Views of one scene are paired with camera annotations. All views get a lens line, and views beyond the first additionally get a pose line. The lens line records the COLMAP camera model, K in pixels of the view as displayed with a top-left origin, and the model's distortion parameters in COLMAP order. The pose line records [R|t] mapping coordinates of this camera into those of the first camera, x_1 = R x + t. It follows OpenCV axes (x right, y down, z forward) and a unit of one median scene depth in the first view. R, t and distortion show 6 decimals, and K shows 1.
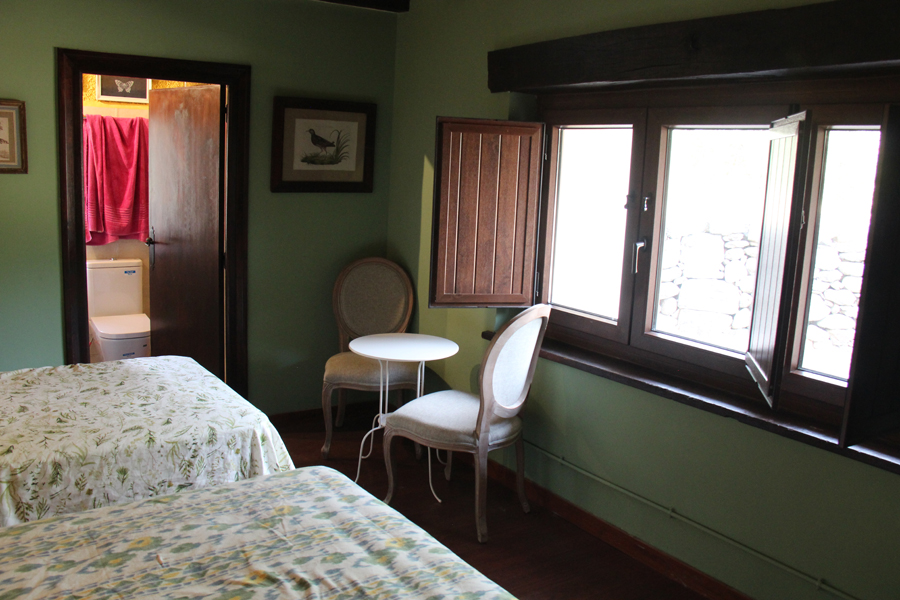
lens RADIAL K [[756.6, 0, 445.0], [0, 756.6, 298.0], [0, 0, 1]] dist [-0.156589, 0.110696]
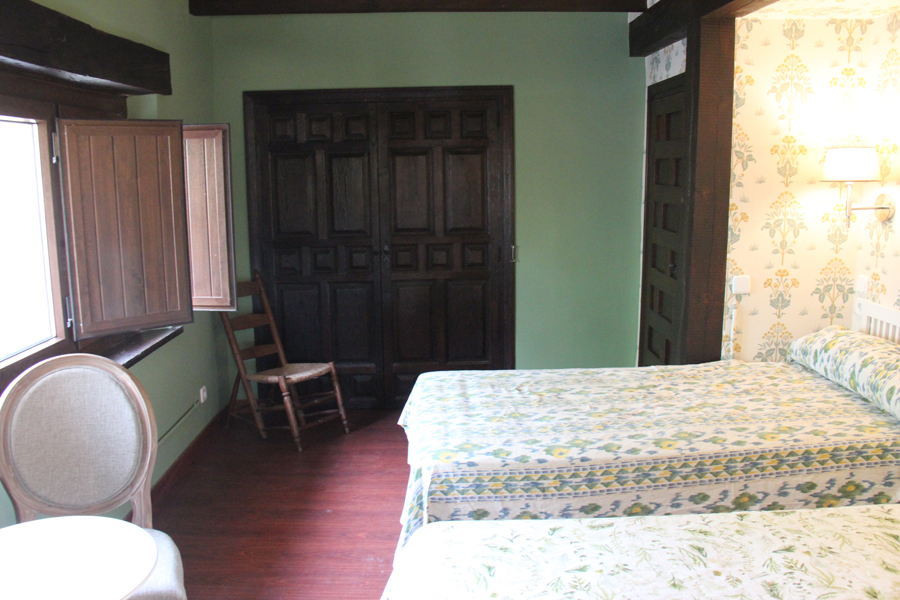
lens RADIAL K [[756.6, 0, 440.5], [0, 756.6, 301.5], [0, 0, 1]] dist [-0.156589, 0.110696]
pose [[-0.820336, -0.140388, 0.554383, -0.891334], [0.068276, 0.938424, 0.338671, -0.406753], [-0.567792, 0.315675, -0.760238, 2.098187]]
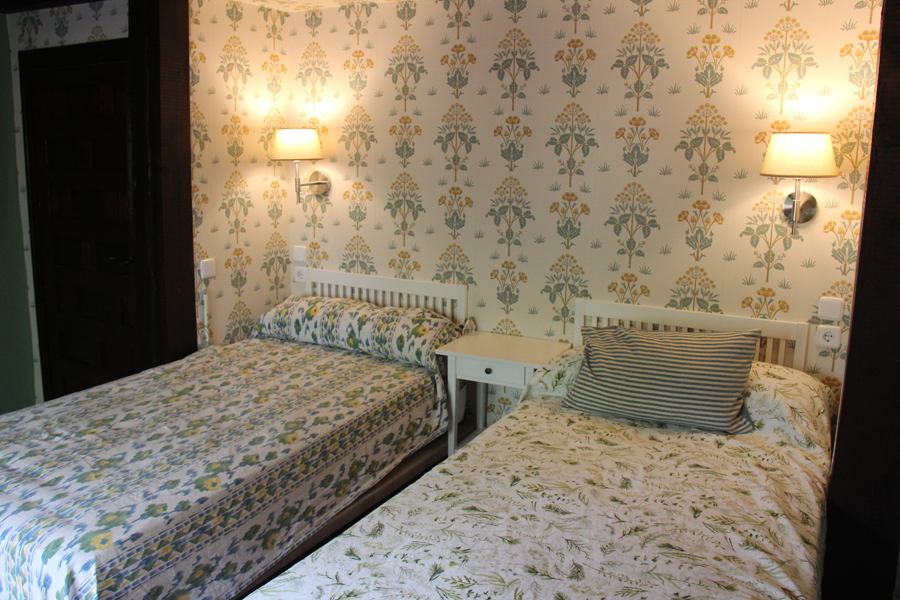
lens RADIAL K [[756.6, 0, 449.0], [0, 756.6, 293.0], [0, 0, 1]] dist [-0.156589, 0.110696]
pose [[-0.901578, 0.015426, -0.432342, -0.233352], [-0.134511, 0.939835, 0.314034, -0.360087], [0.411175, 0.341281, -0.845259, 2.043186]]
